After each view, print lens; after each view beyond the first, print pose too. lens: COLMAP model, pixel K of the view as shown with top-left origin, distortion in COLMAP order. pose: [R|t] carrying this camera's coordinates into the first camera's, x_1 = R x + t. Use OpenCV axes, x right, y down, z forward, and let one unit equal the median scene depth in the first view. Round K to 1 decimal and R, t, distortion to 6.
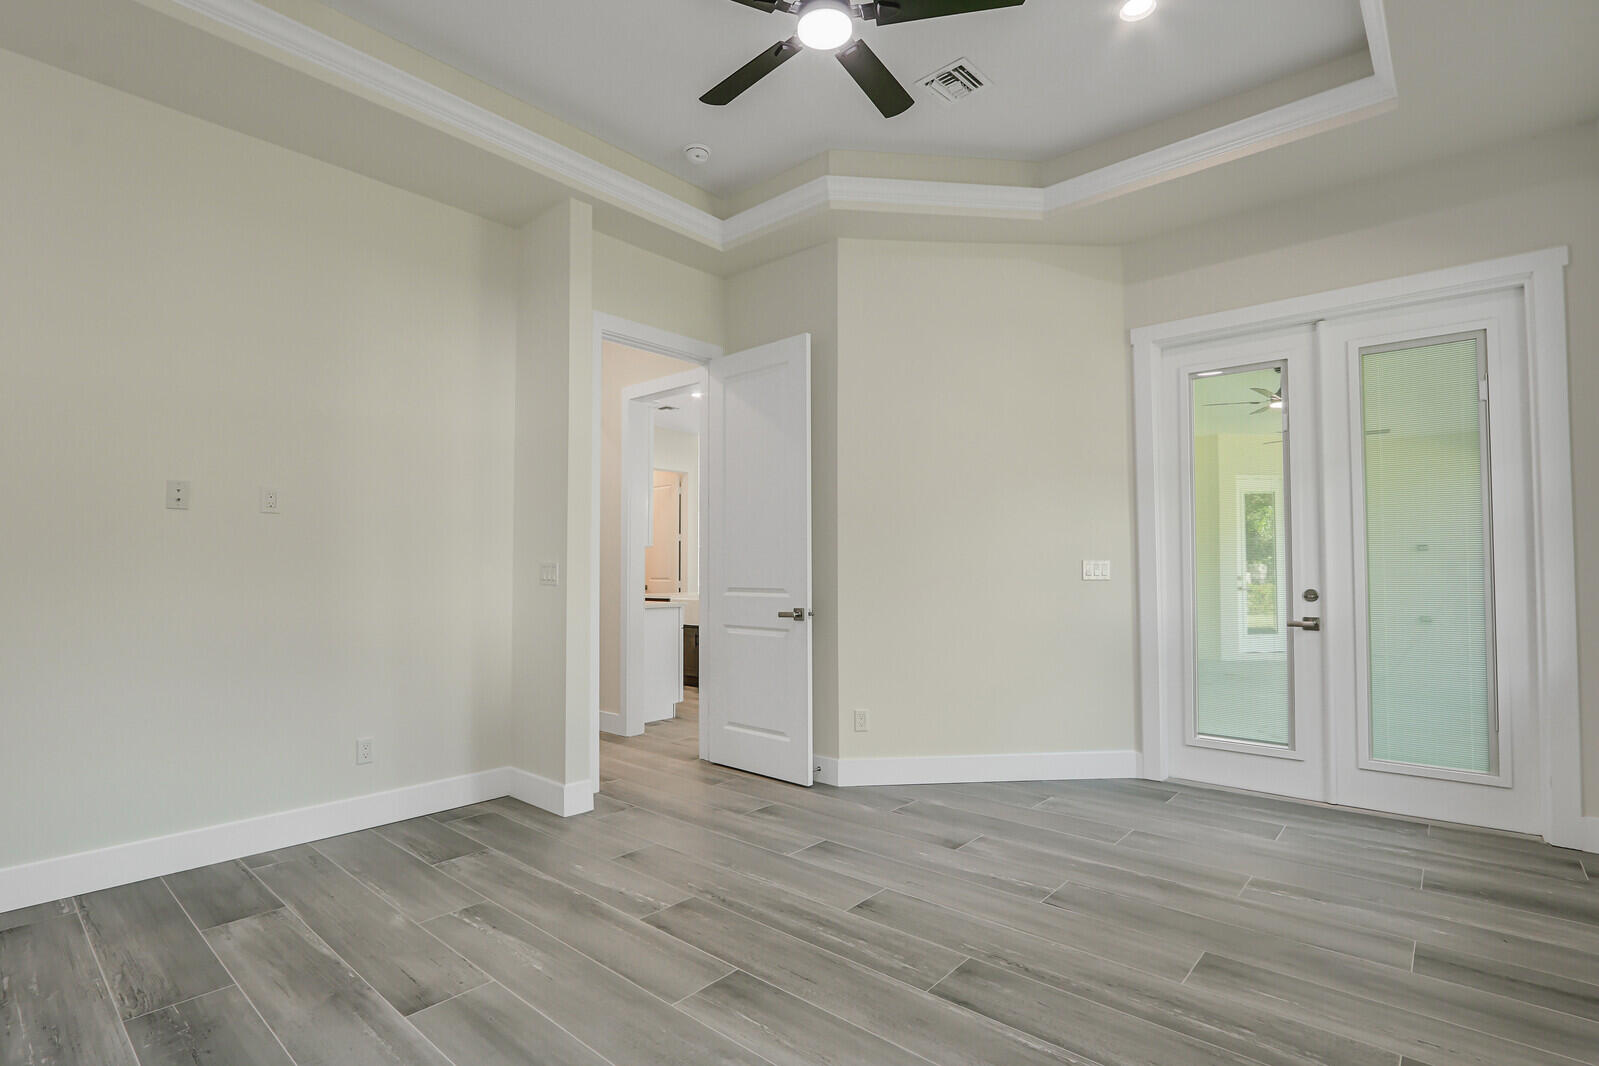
lens RADIAL K [[765.3, 0, 838.0], [0, 765.3, 539.2], [0, 0, 1]] dist [-0.016146, 0.000377]
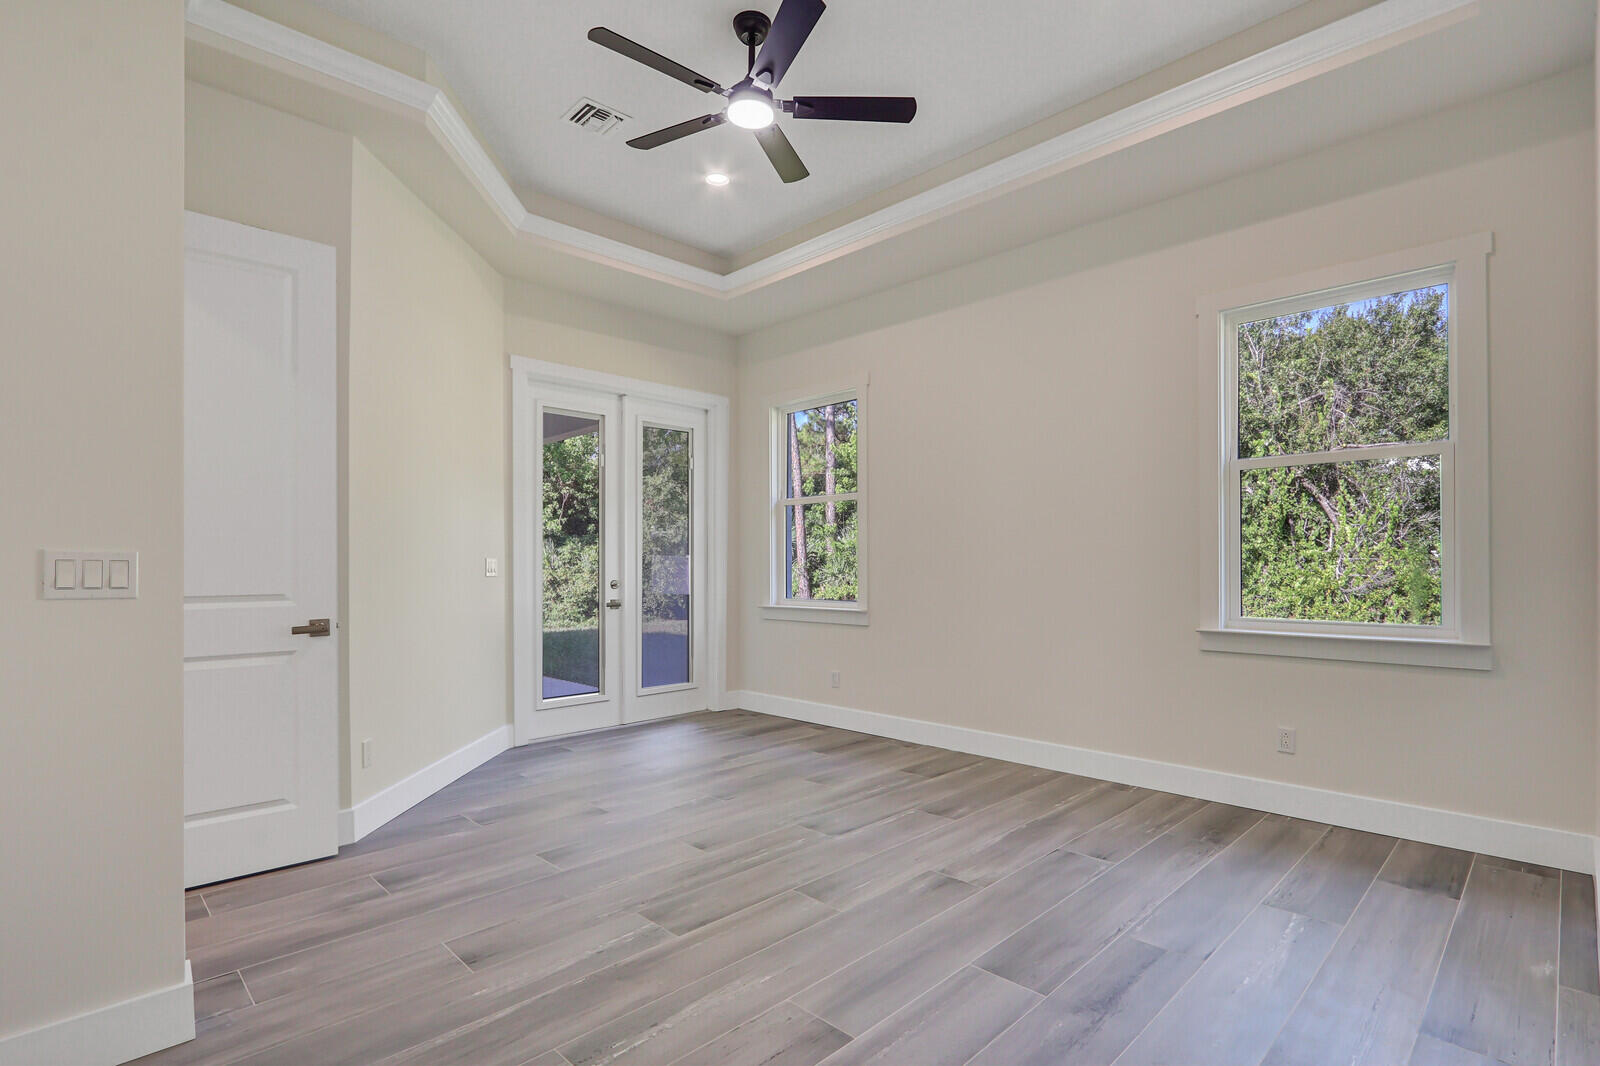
lens RADIAL K [[758.0, 0, 805.6], [0, 758.0, 559.3], [0, 0, 1]] dist [-0.020472, 0.000141]
pose [[0.094167, 0.009415, 0.995512, -1.004712], [-0.034977, 0.999369, -0.006142, 0.029114], [-0.994942, -0.034242, 0.094437, 0.658431]]
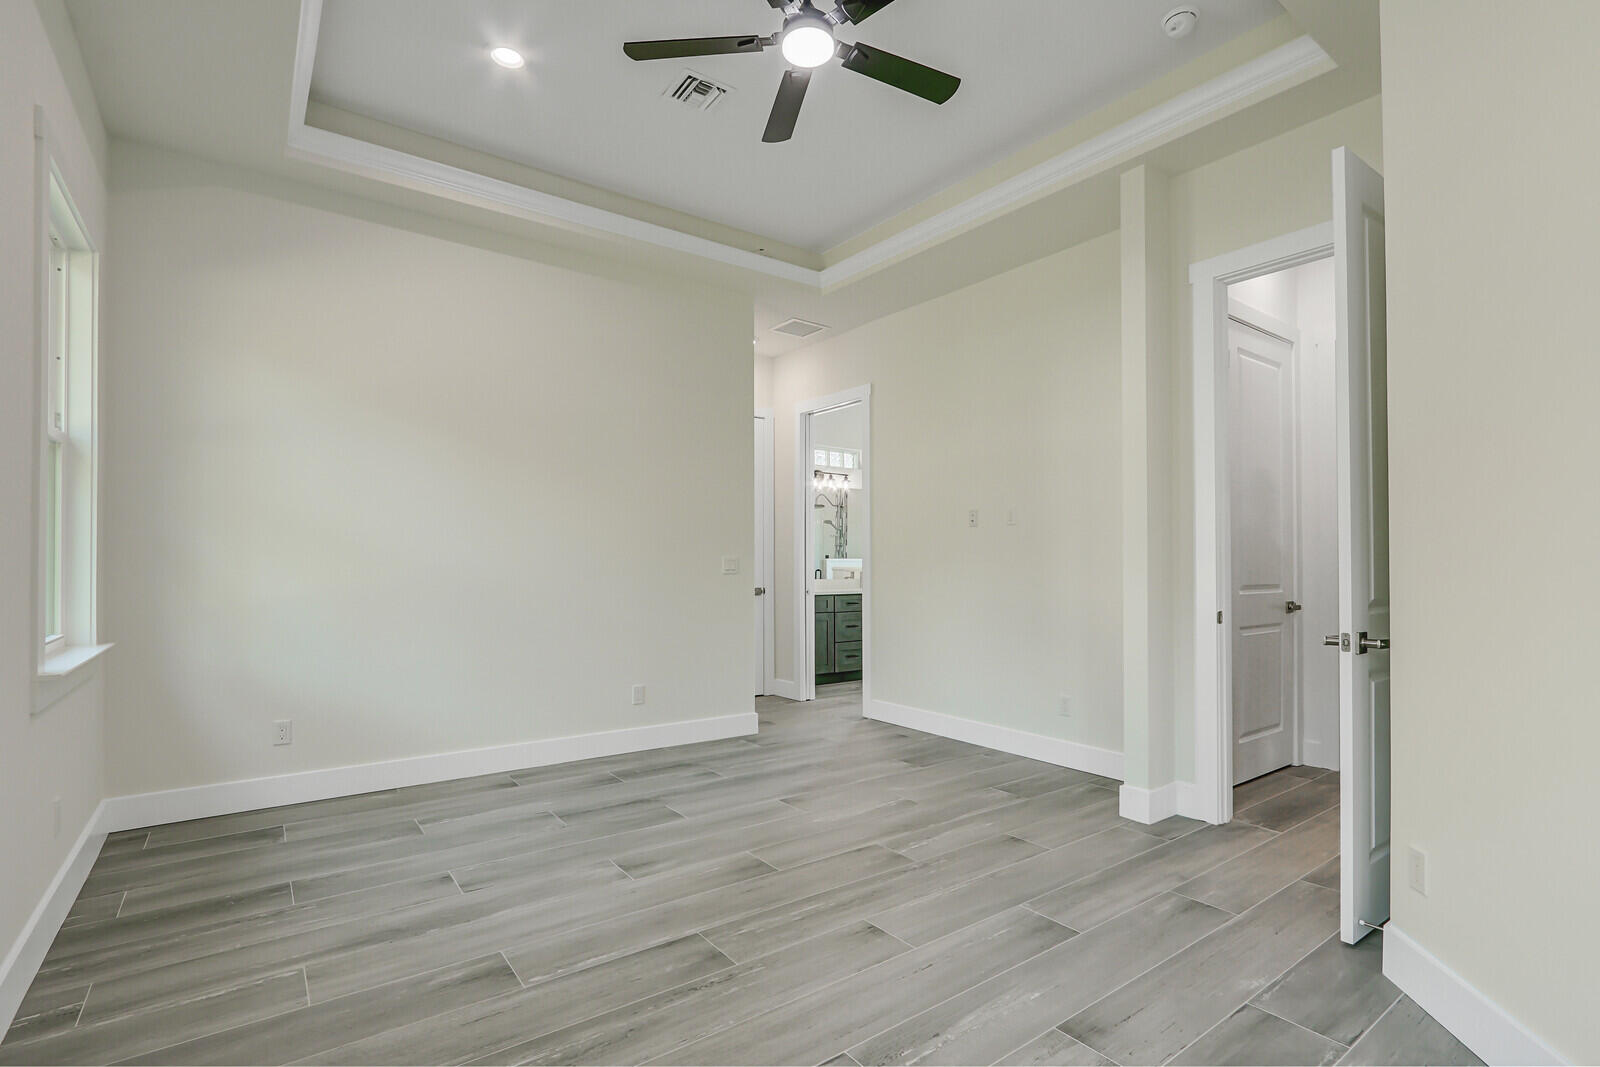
lens RADIAL K [[758.0, 0, 805.6], [0, 758.0, 559.8], [0, 0, 1]] dist [-0.020472, 0.000141]
pose [[-0.240754, -0.002221, -0.970584, 0.843654], [0.037283, 0.999238, -0.011534, 0.032224], [0.969870, -0.038963, -0.240488, 1.029737]]
